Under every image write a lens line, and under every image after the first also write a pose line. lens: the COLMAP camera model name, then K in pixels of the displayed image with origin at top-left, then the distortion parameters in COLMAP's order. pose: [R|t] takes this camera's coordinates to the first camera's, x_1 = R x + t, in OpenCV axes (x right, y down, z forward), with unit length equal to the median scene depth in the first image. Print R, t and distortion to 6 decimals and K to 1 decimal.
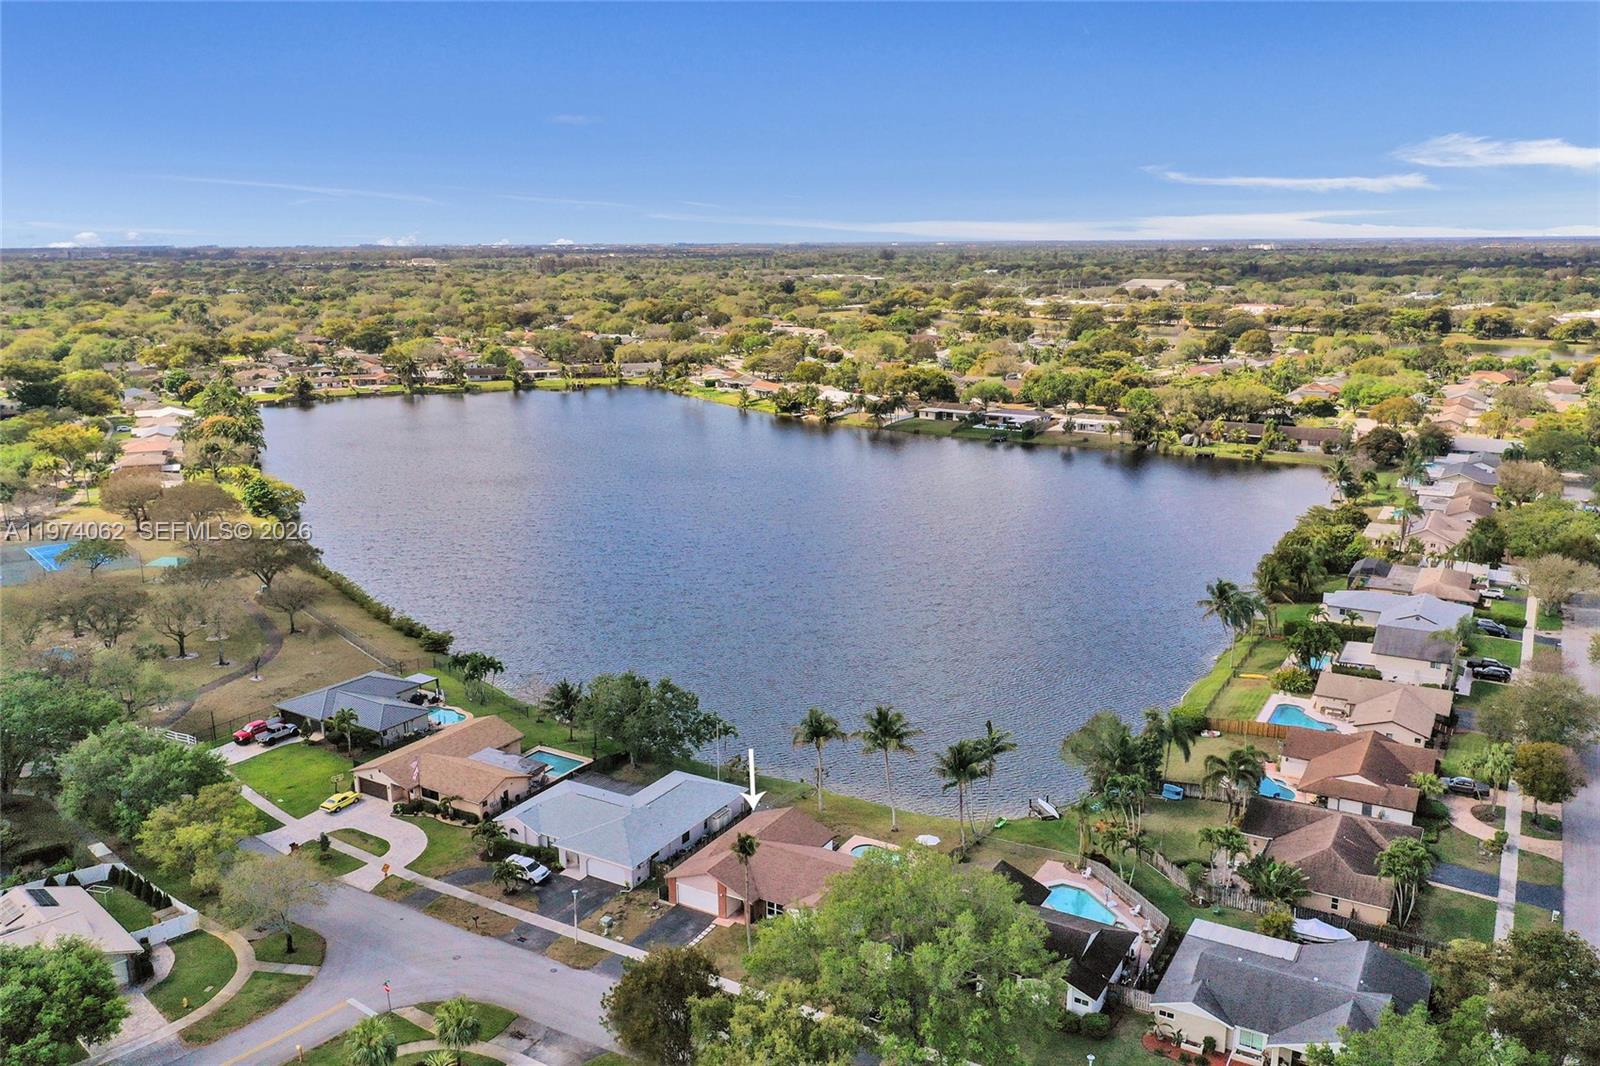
lens RADIAL K [[1252.0, 0, 804.5], [0, 1252.0, 531.8], [0, 0, 1]] dist [-0.006065, -0.001646]
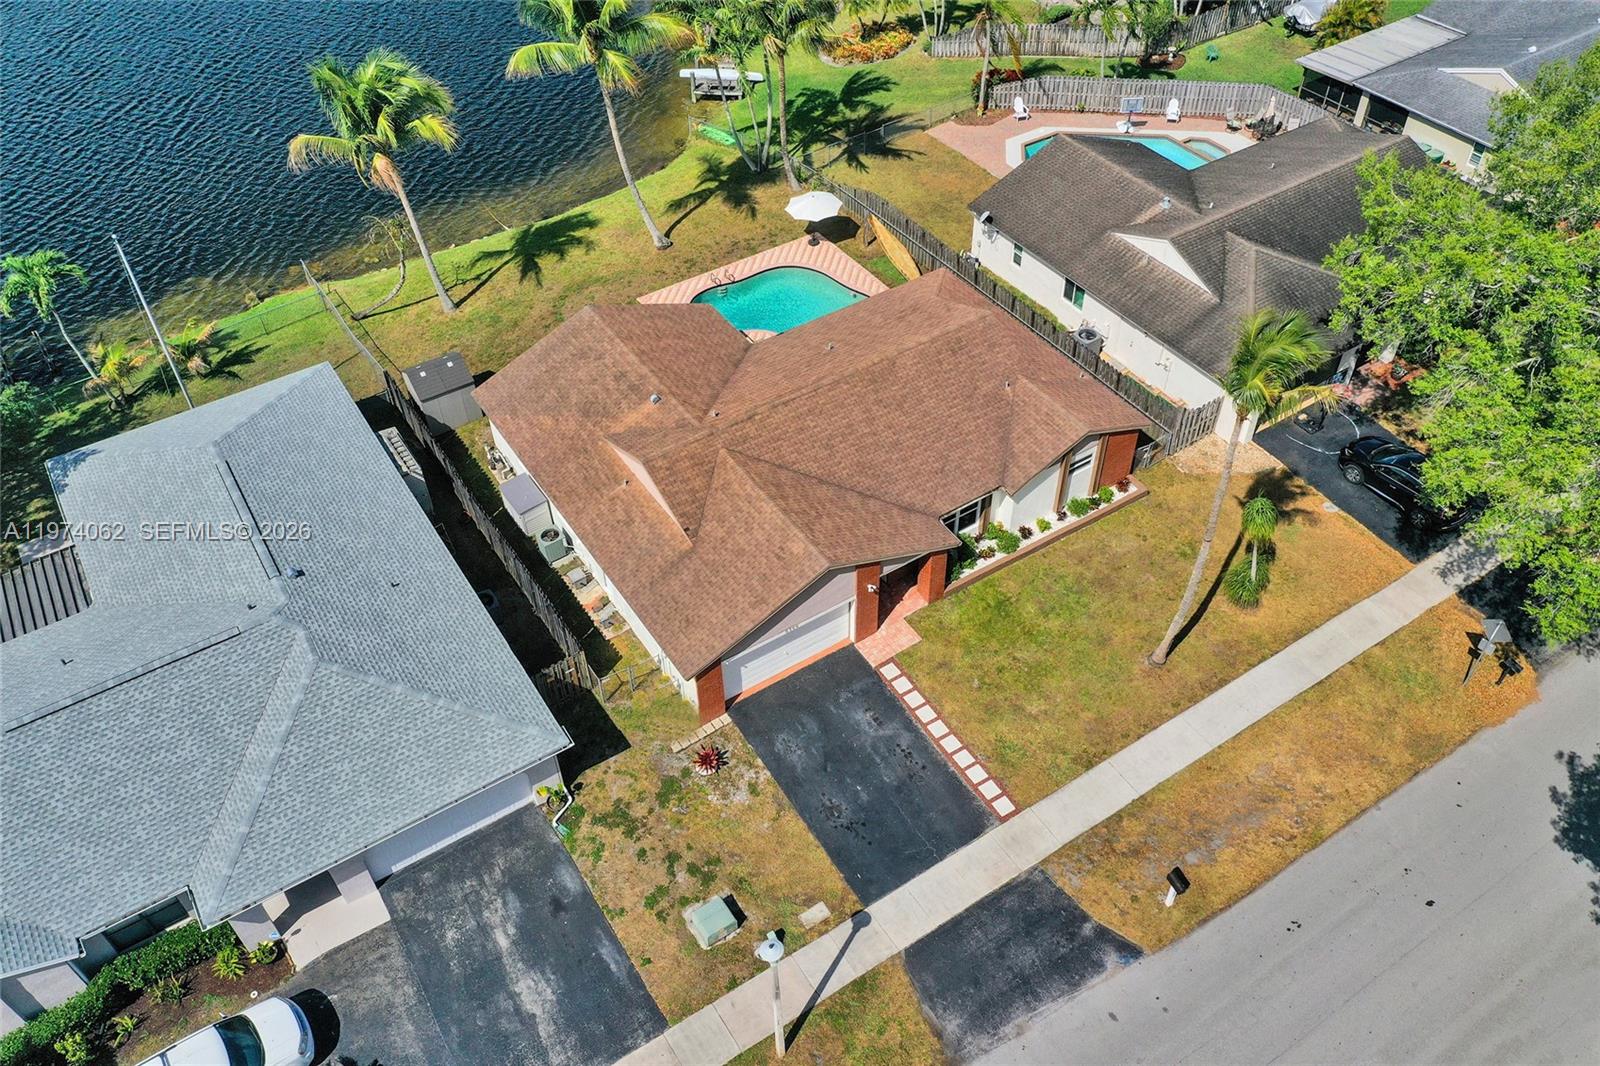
lens RADIAL K [[1278.3, 0, 801.4], [0, 1278.3, 526.1], [0, 0, 1]] dist [-0.004733, 0.002029]
pose [[0.449652, -0.628764, 0.634404, -0.157775], [0.216478, 0.765796, 0.605552, 0.038897], [-0.866574, -0.134953, 0.480456, 0.483593]]
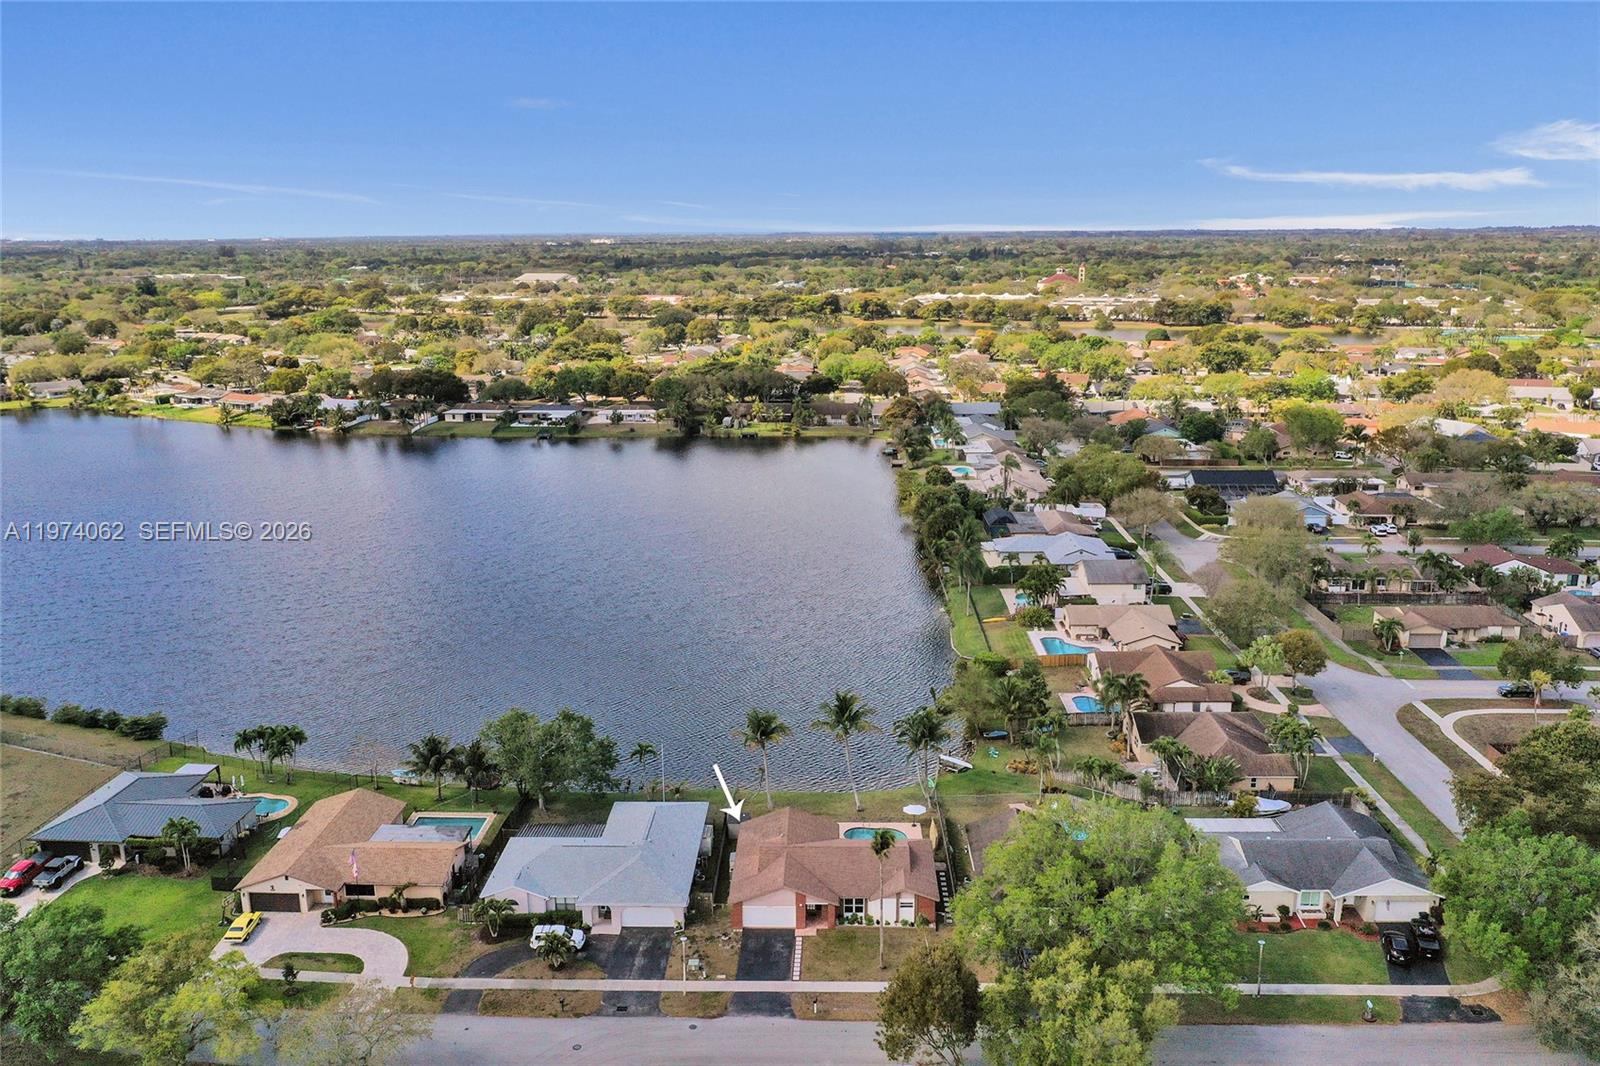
lens RADIAL K [[1252.0, 0, 804.5], [0, 1252.0, 531.8], [0, 0, 1]] dist [-0.006065, -0.001646]
pose [[0.875259, -0.112470, 0.470395, -0.275115], [0.110823, 0.993347, 0.031299, -0.014912], [-0.470786, 0.024736, 0.881901, 0.078194]]
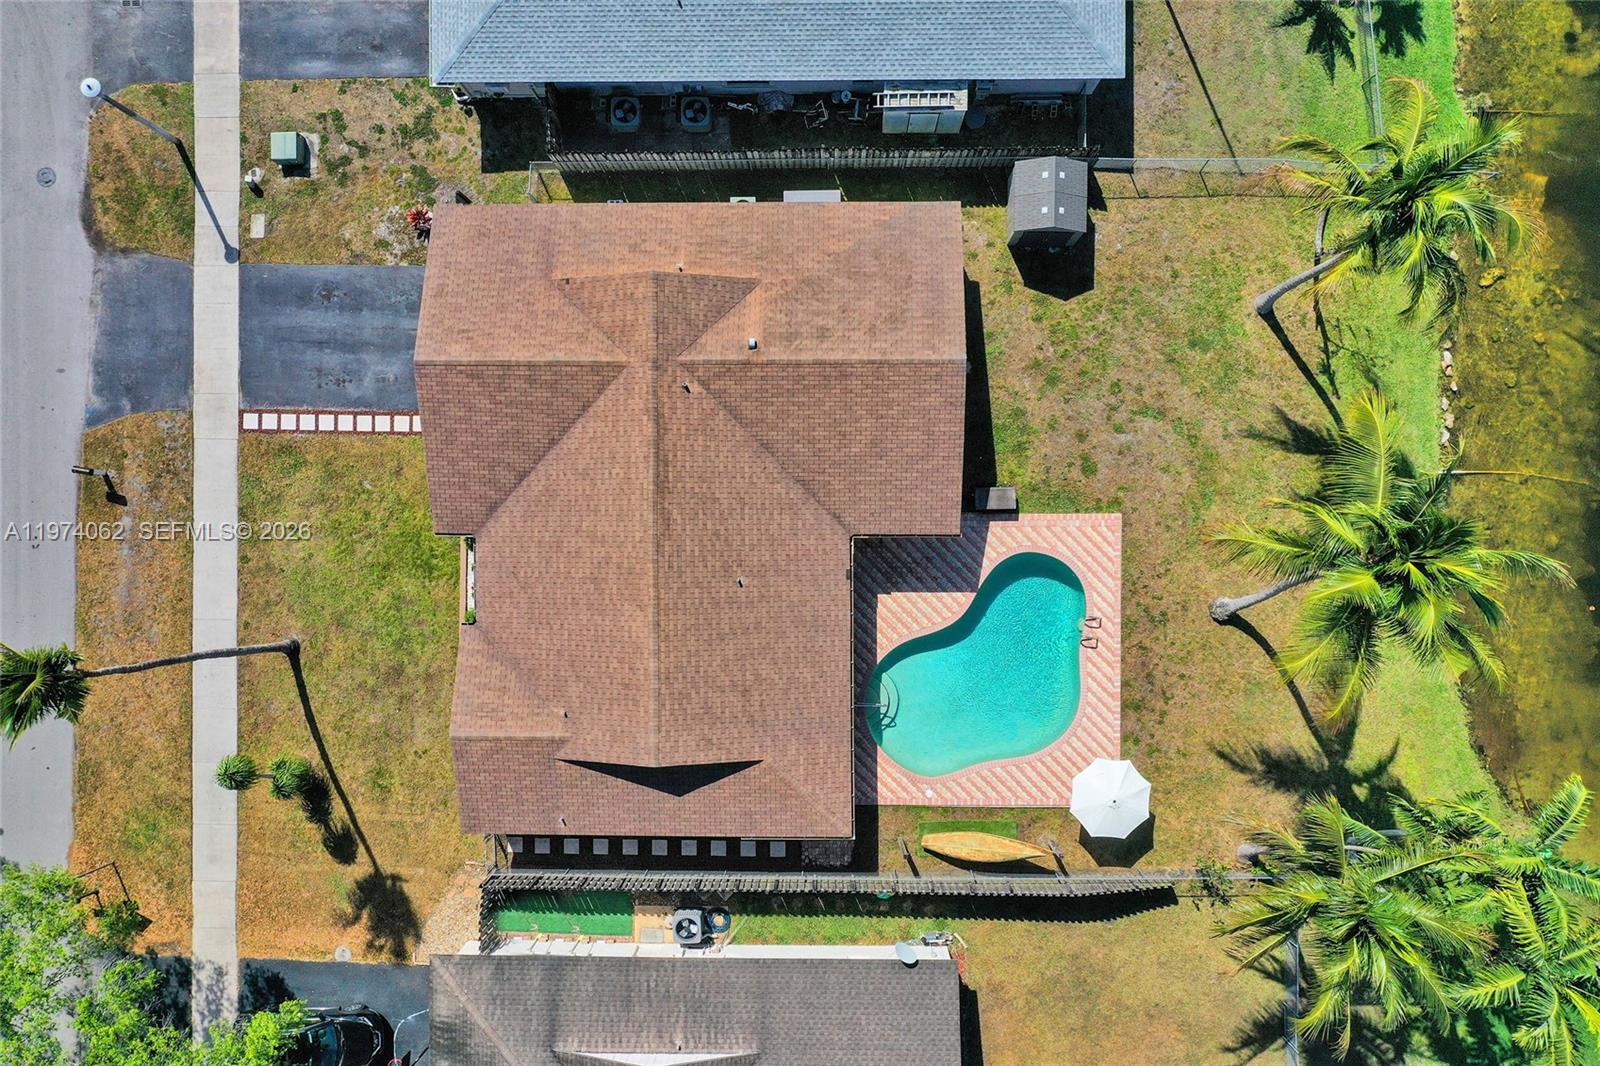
lens RADIAL K [[1278.1, 0, 794.4], [0, 1278.1, 529.8], [0, 0, 1]] dist [0.000856, 0.005513]
pose [[0.500731, 0.865547, -0.009845, 0.004582], [-0.165906, 0.107129, 0.980305, -0.028820], [0.849555, -0.489236, 0.197243, 0.564884]]
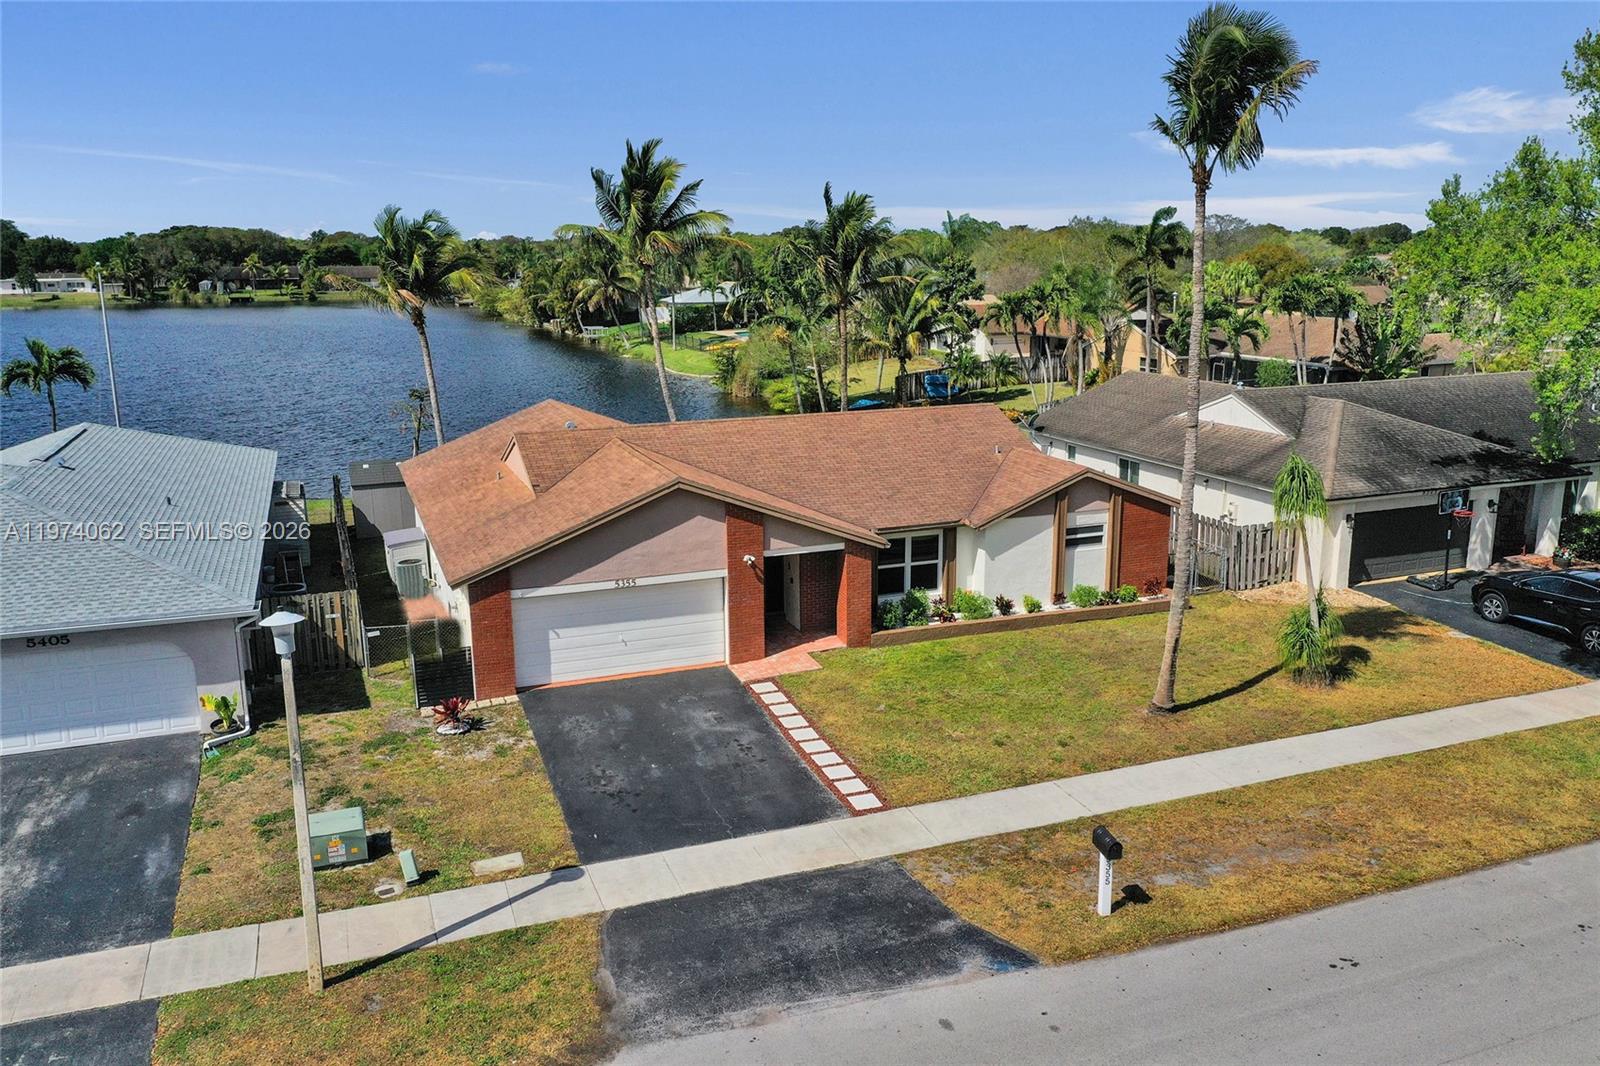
lens RADIAL K [[1265.8, 0, 800.0], [0, 1265.8, 533.0], [0, 0, 1]] dist [-0.011011, -0.003550]
pose [[0.628256, -0.175599, 0.757931, -0.138503], [0.181269, 0.980423, 0.076890, 0.151497], [-0.756595, 0.089083, 0.647787, 0.471000]]
